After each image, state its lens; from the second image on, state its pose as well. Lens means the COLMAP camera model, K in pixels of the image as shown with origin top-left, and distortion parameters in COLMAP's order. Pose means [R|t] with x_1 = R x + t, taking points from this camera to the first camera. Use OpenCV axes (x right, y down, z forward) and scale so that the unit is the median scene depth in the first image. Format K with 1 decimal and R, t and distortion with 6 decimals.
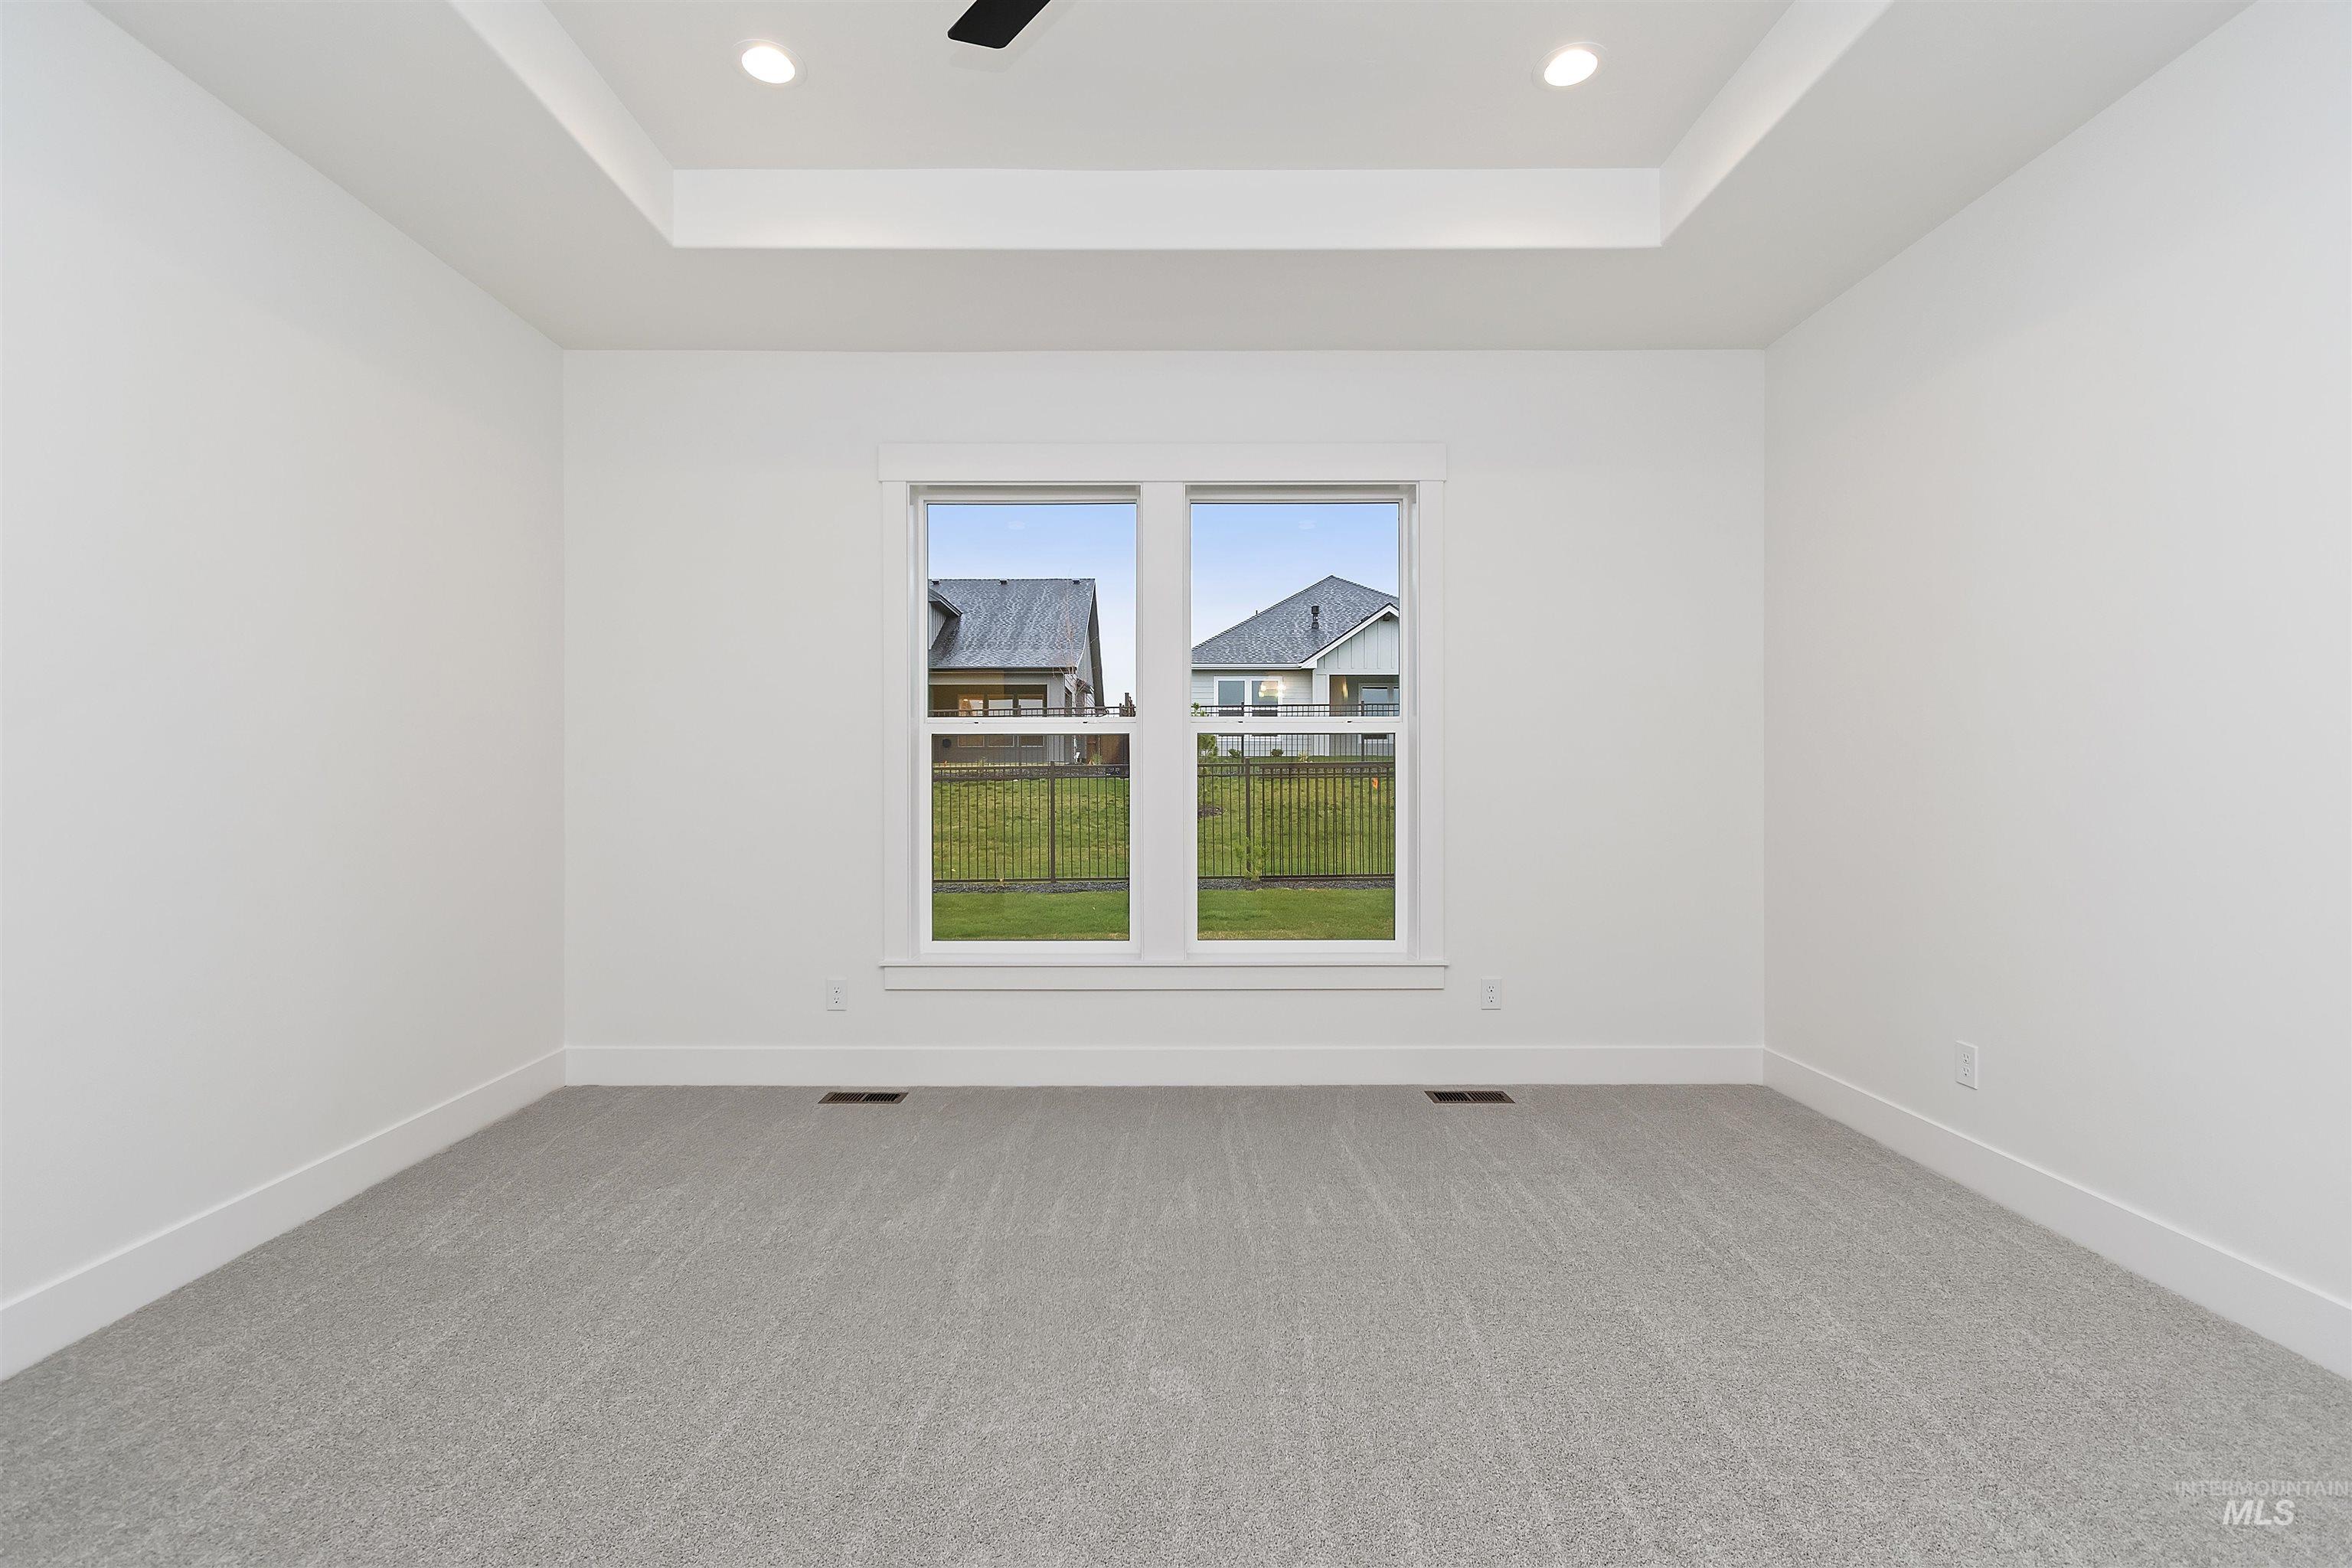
lens RADIAL K [[1045.8, 0, 1177.3], [0, 1045.8, 798.2], [0, 0, 1]] dist [0.005433, -0.003178]
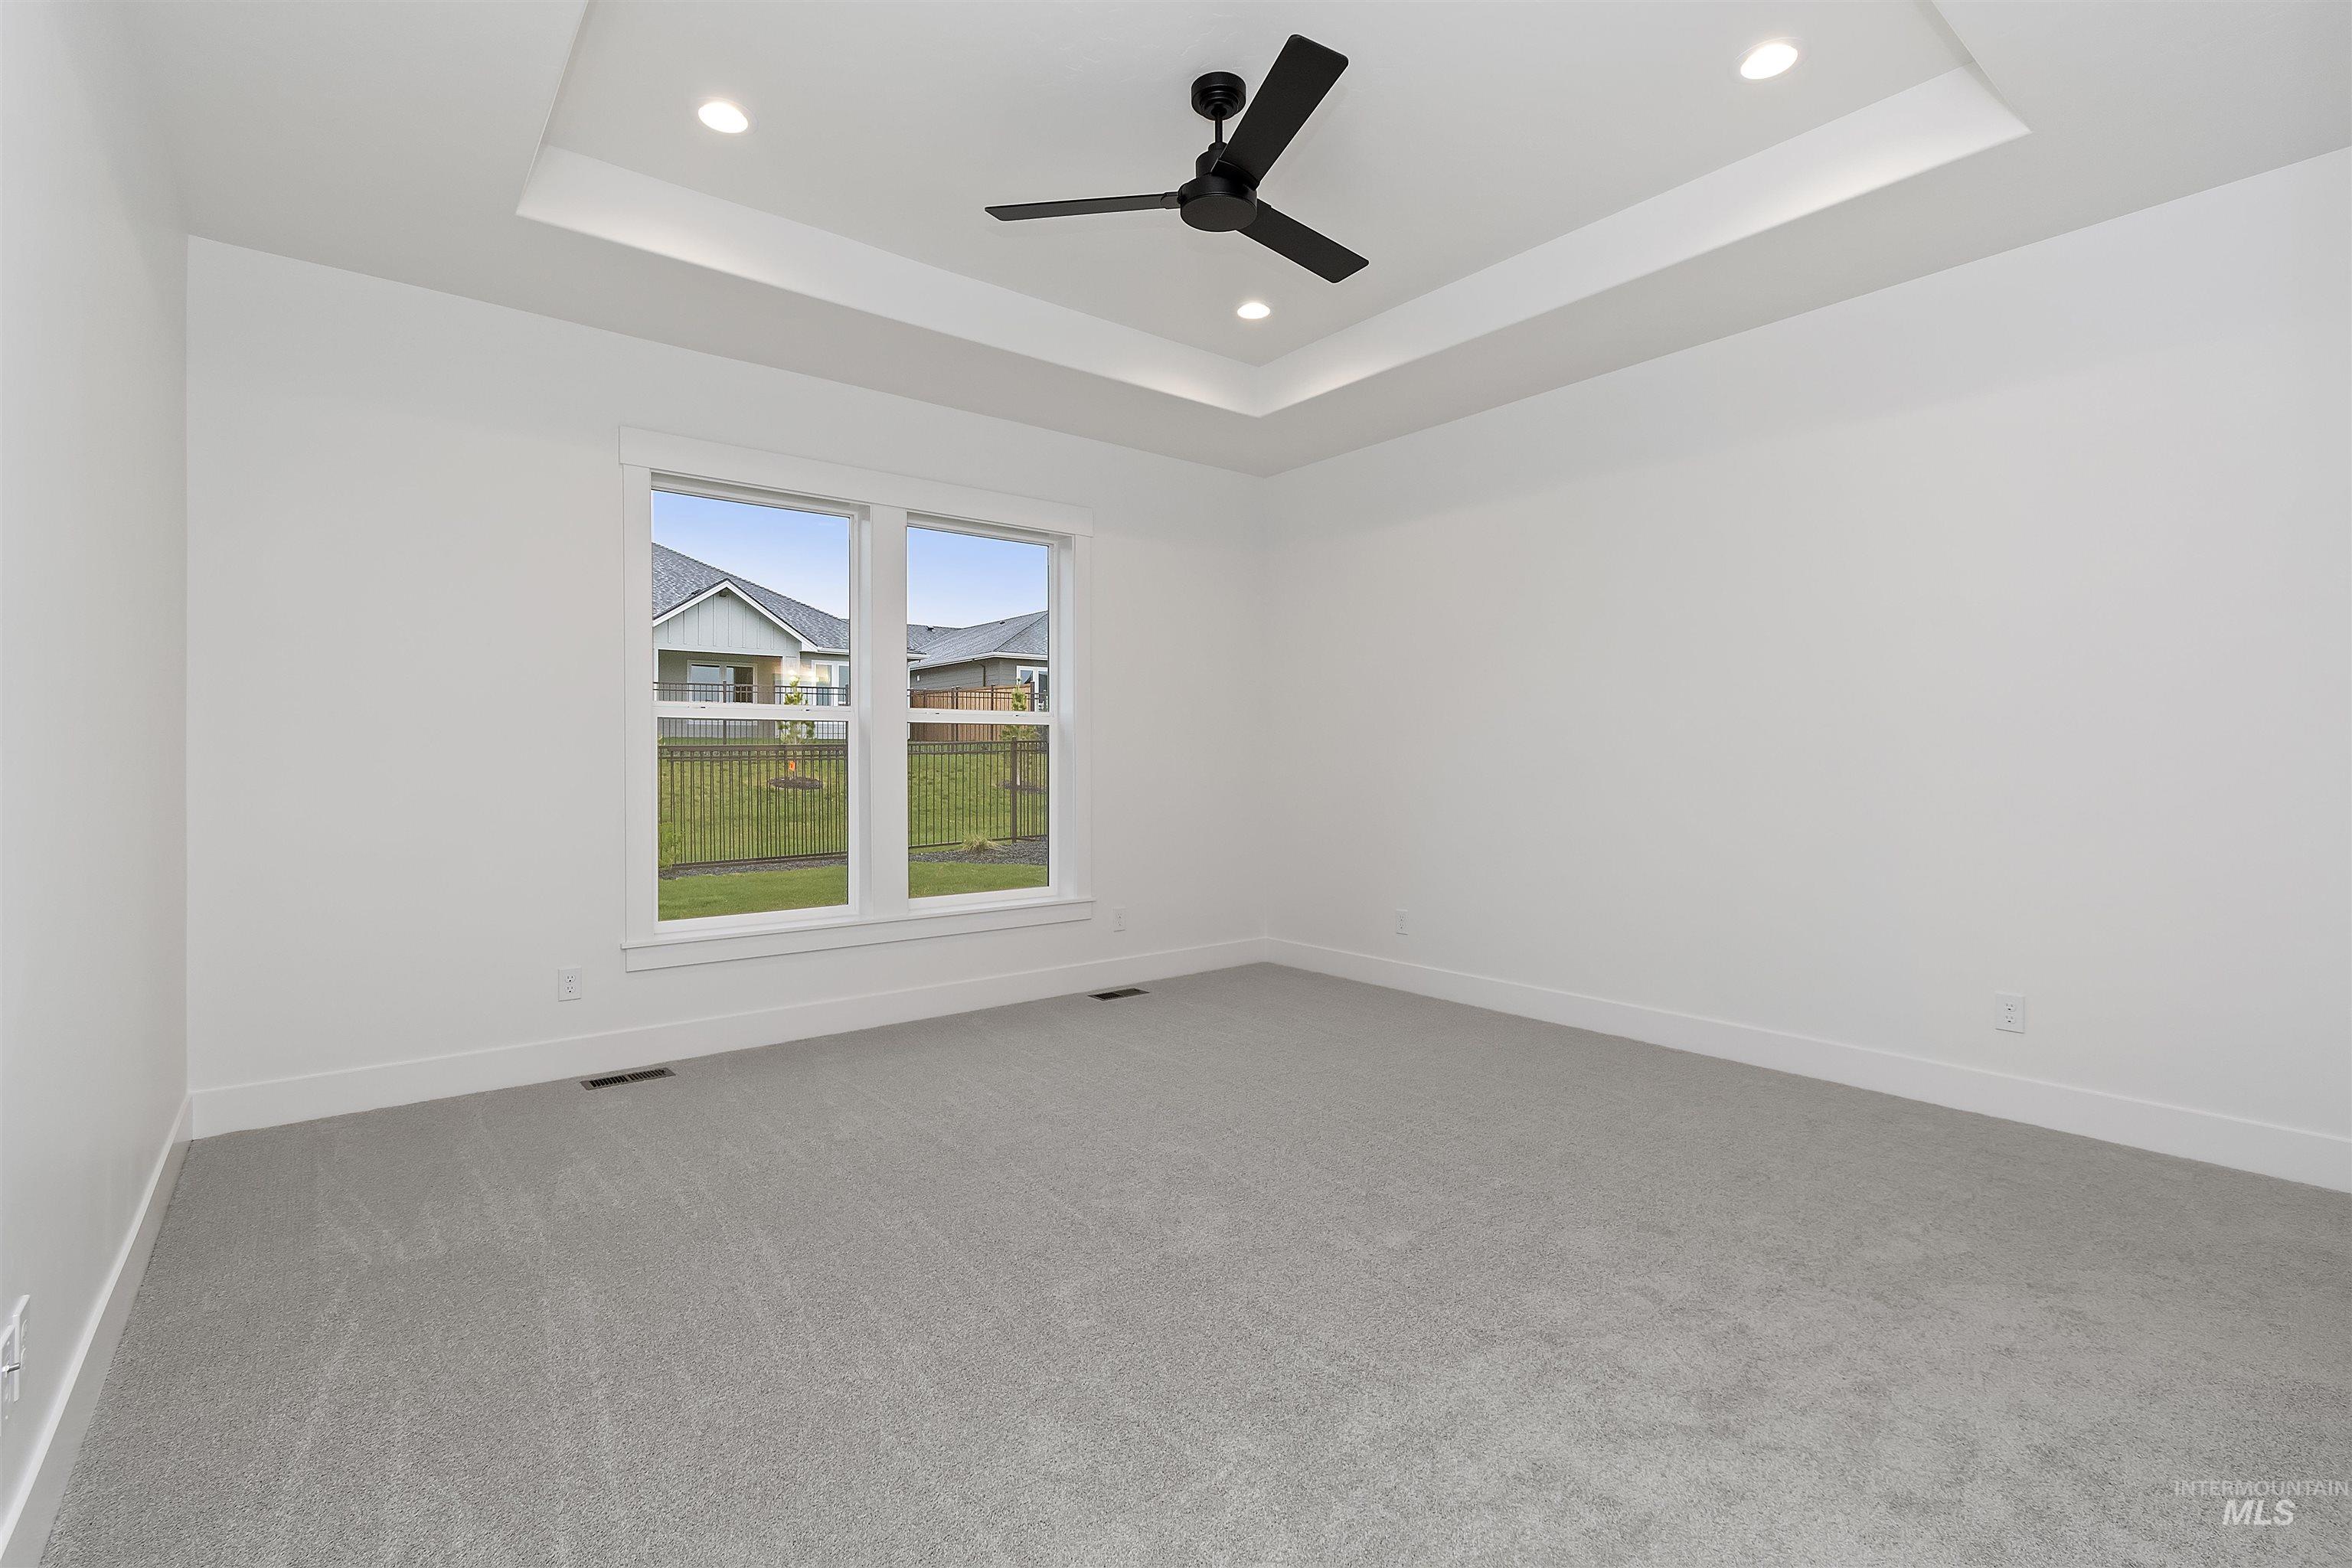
lens RADIAL K [[1045.8, 0, 1188.6], [0, 1045.8, 782.4], [0, 0, 1]] dist [0.005433, -0.003178]
pose [[0.780388, -0.012937, 0.625162, -0.455594], [0.012507, 0.999909, 0.005080, 0.003830], [-0.625170, 0.003854, 0.780479, -0.108578]]
